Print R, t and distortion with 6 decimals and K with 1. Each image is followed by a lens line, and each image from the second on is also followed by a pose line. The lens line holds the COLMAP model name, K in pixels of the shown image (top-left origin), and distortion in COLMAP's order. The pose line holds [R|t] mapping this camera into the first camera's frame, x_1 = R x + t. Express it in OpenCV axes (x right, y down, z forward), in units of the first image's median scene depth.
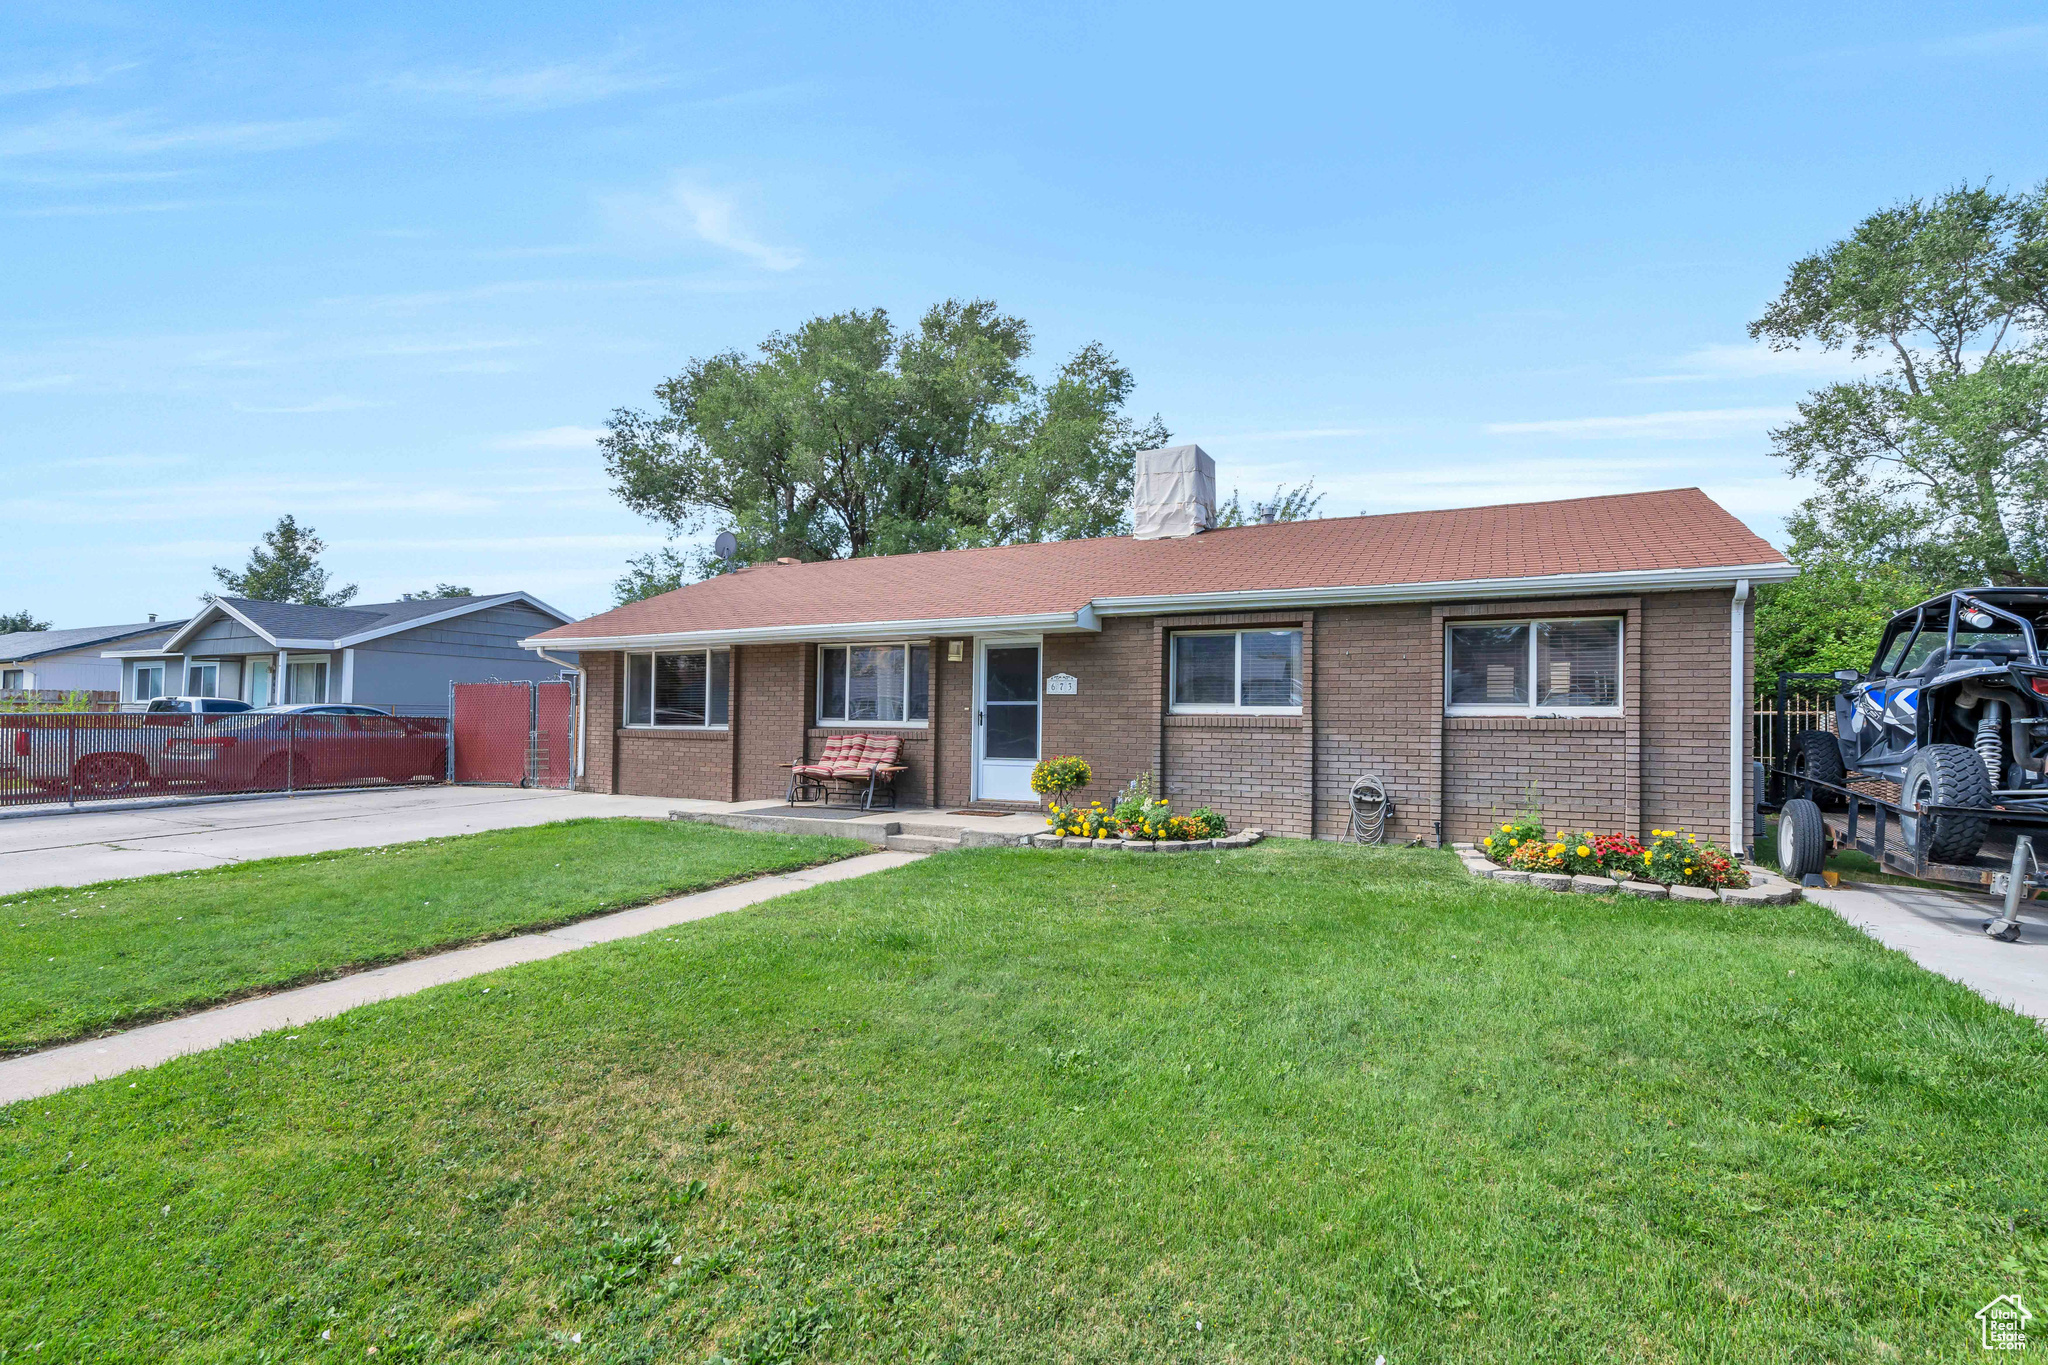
lens RADIAL K [[936.3, 0, 1032.1], [0, 936.3, 711.0], [0, 0, 1]] dist [-0.011351, 0.003878]
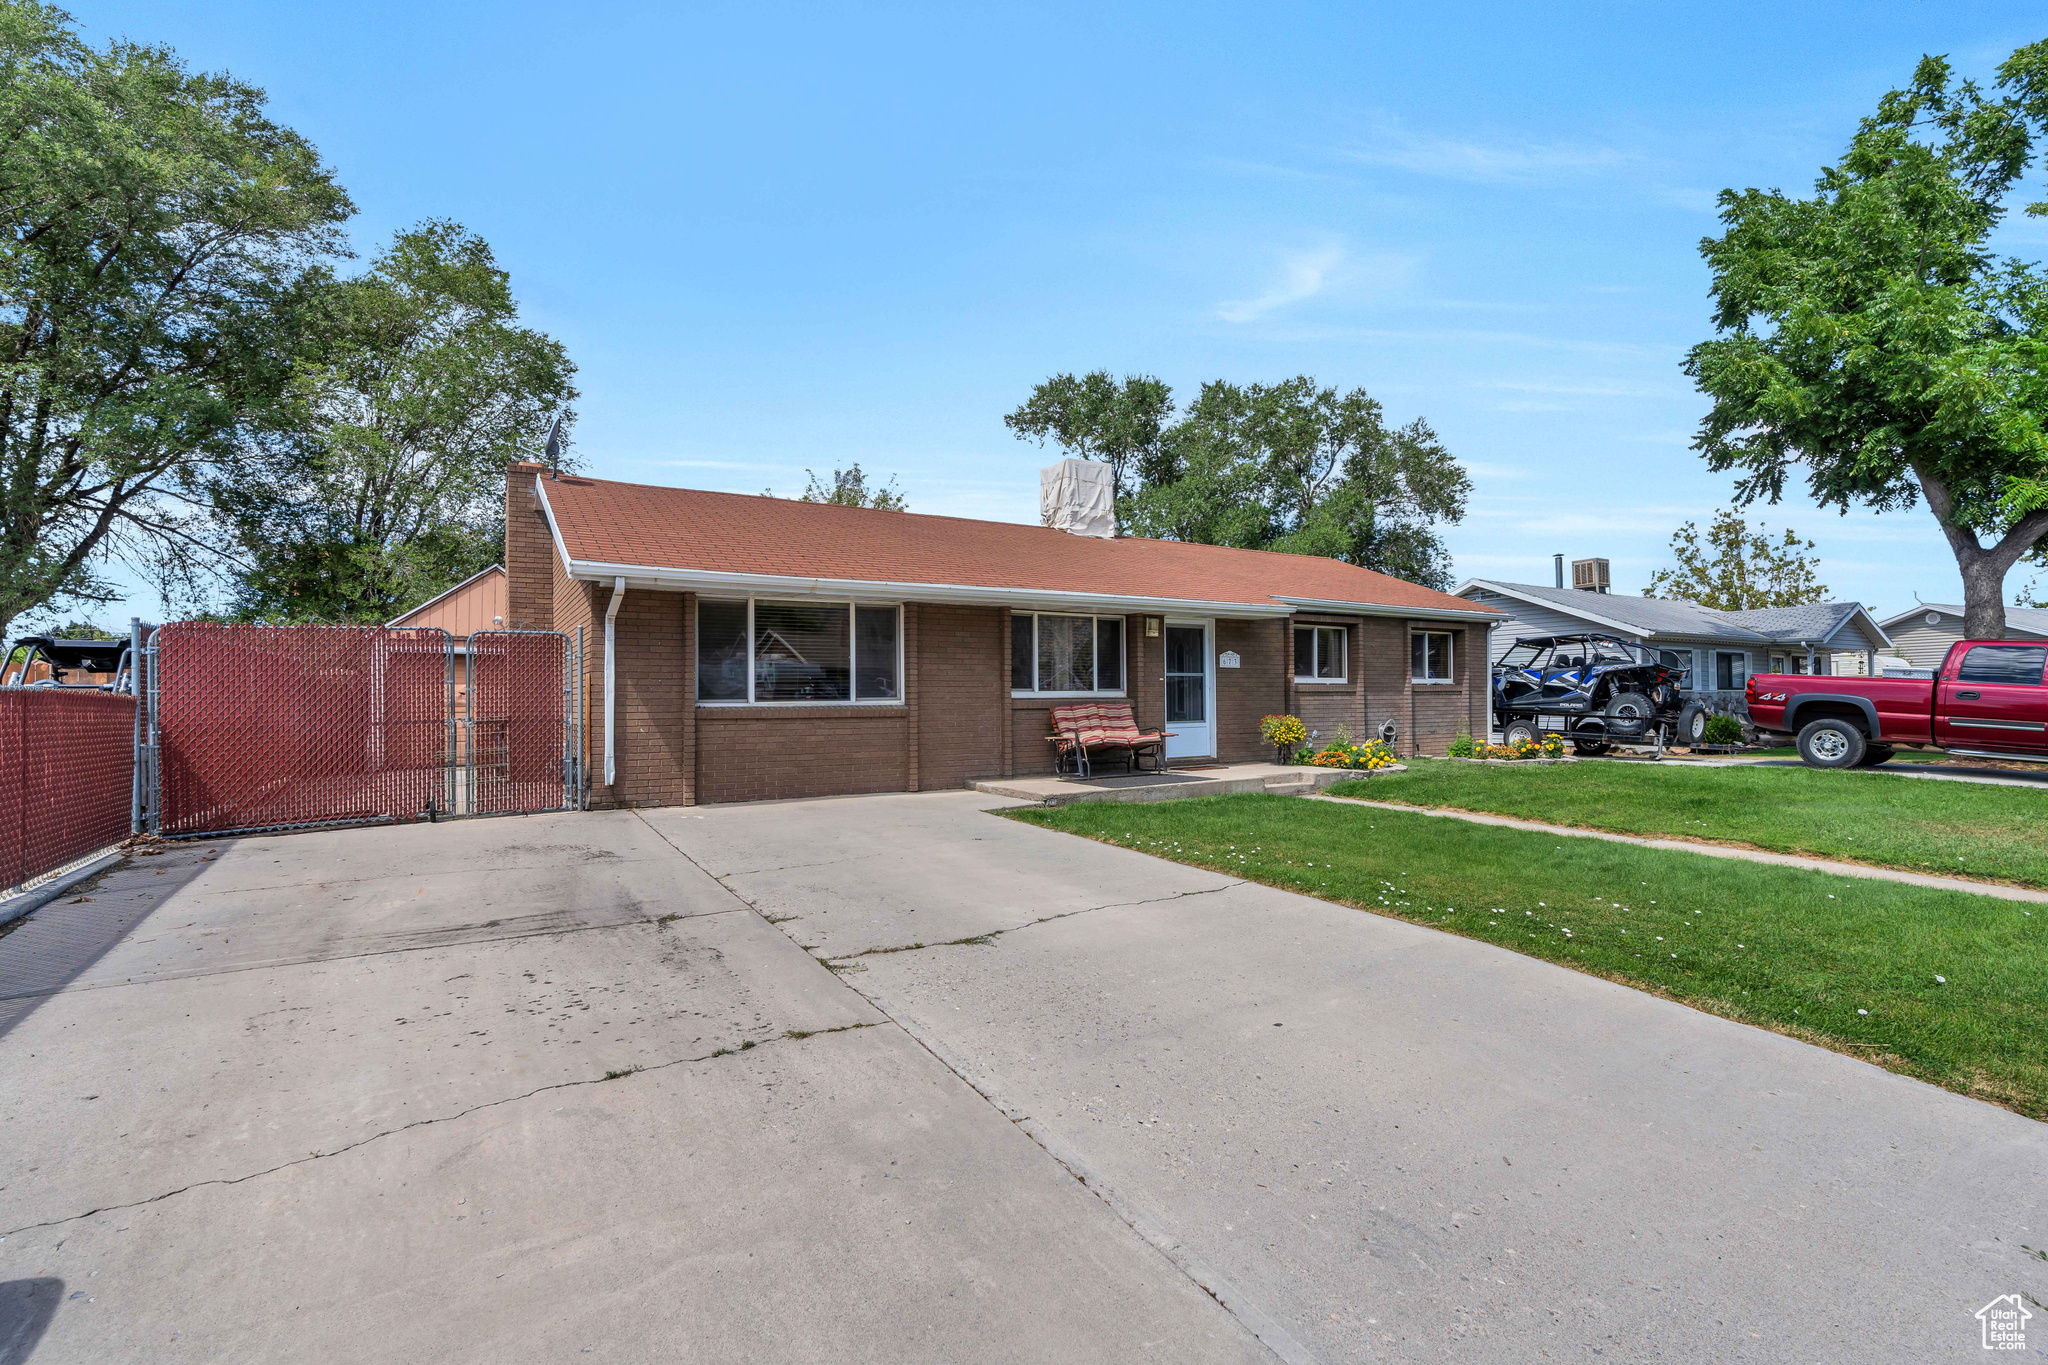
lens RADIAL K [[936.3, 0, 1039.1], [0, 936.3, 685.0], [0, 0, 1]] dist [-0.011351, 0.003878]
pose [[0.517875, -0.000285, 0.855457, -0.905945], [0.004865, 0.999985, -0.002612, 0.005546], [-0.855443, 0.005515, 0.517868, 0.443142]]
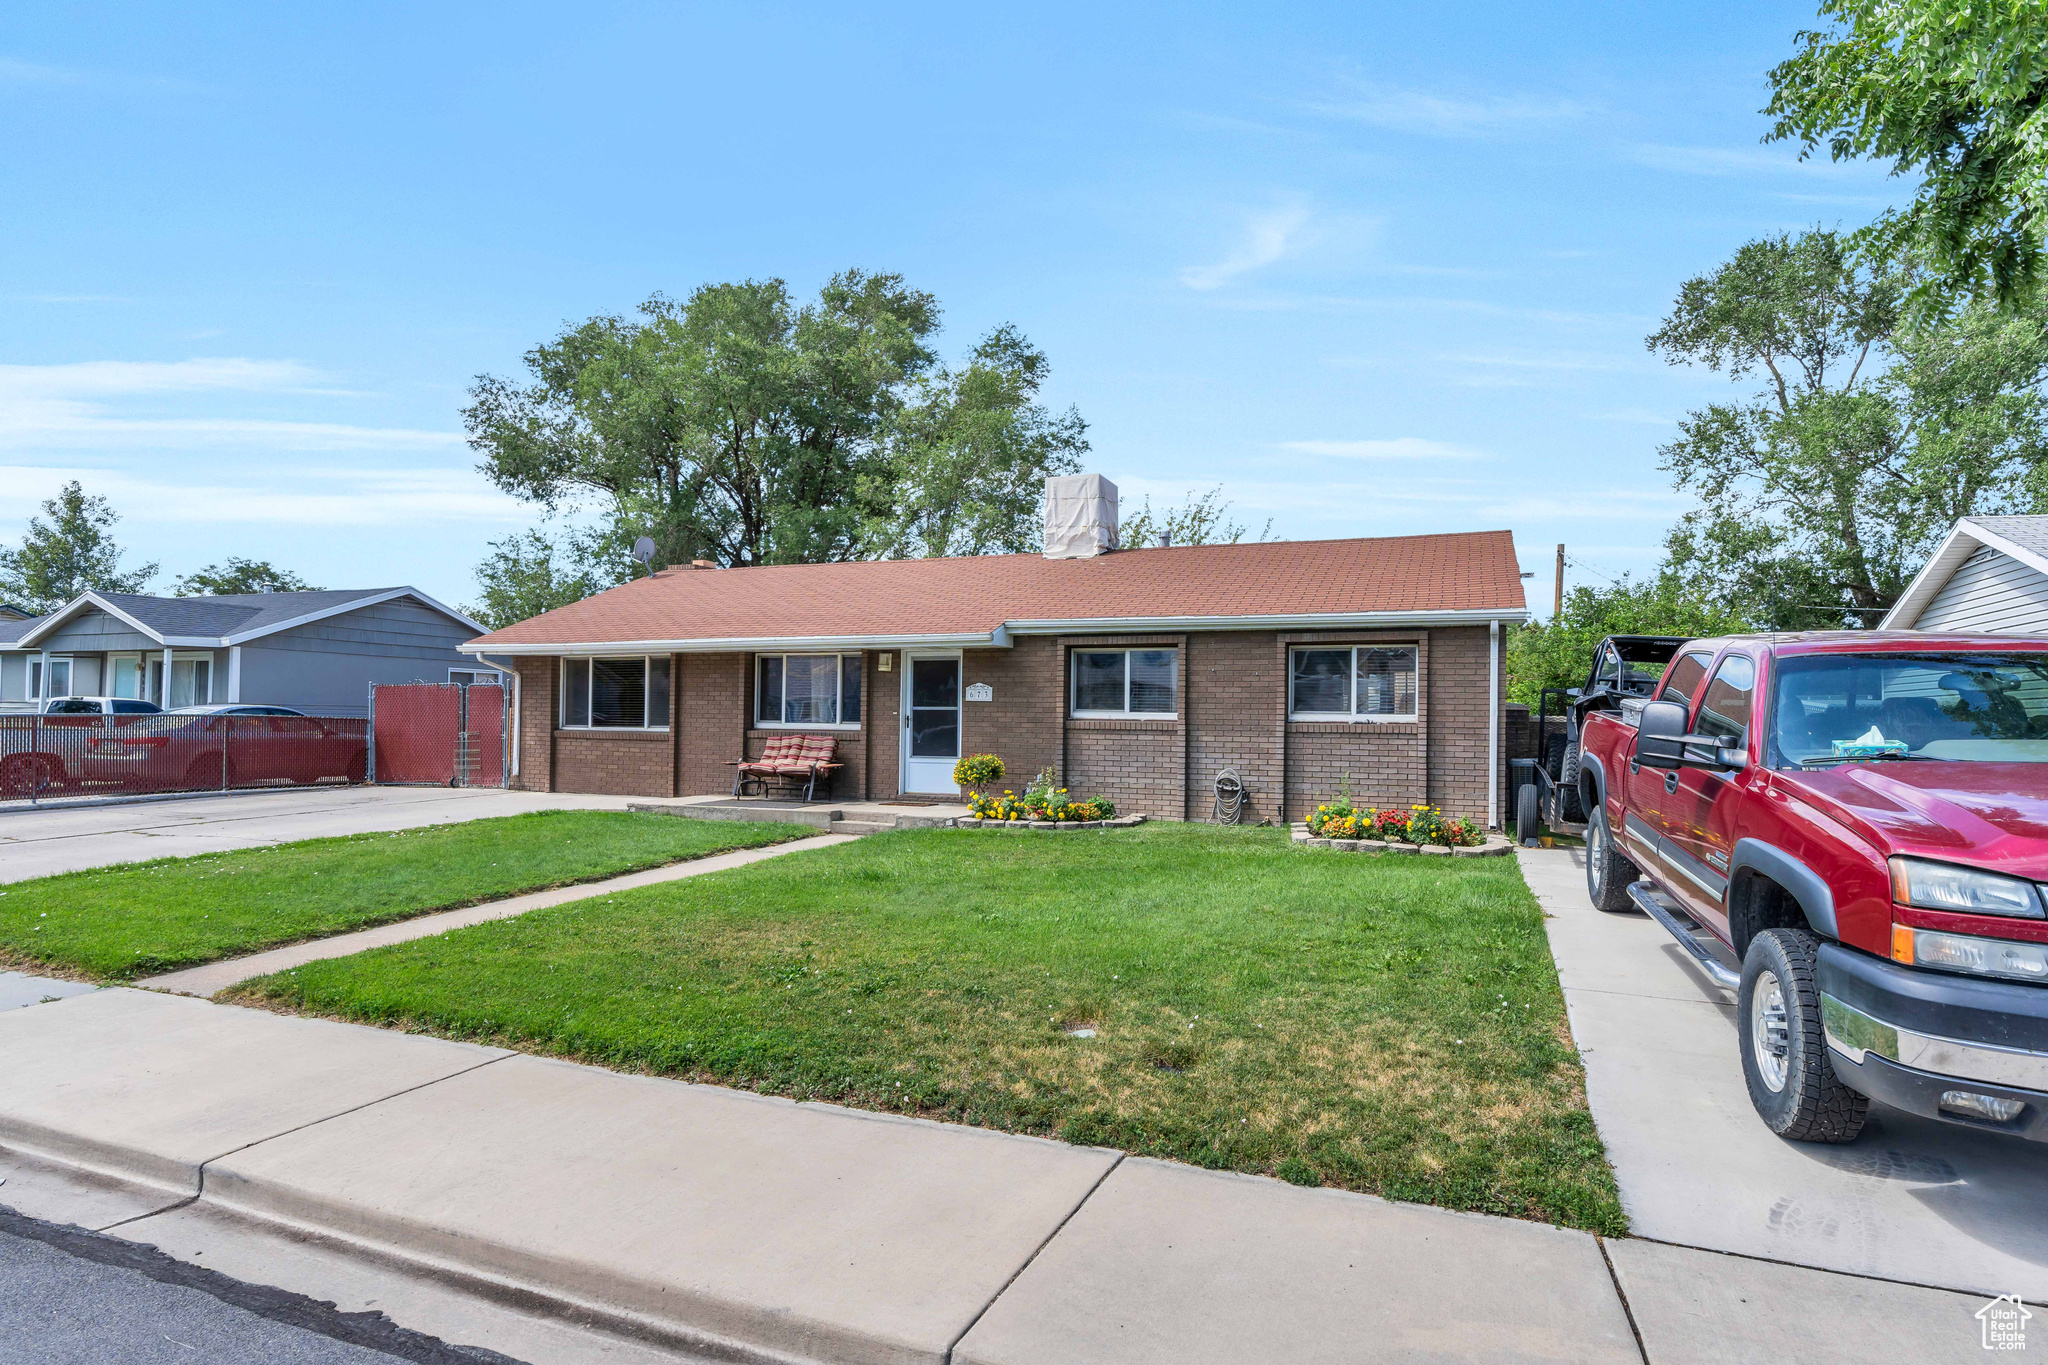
lens RADIAL K [[1084.5, 0, 1033.8], [0, 1084.5, 722.4], [0, 0, 1]] dist [-0.006169, -0.000841]
pose [[0.995763, 0.002696, 0.091920, -0.018874], [-0.003747, 0.999930, 0.011260, -0.005414], [-0.091883, -0.011557, 0.995703, -0.266834]]
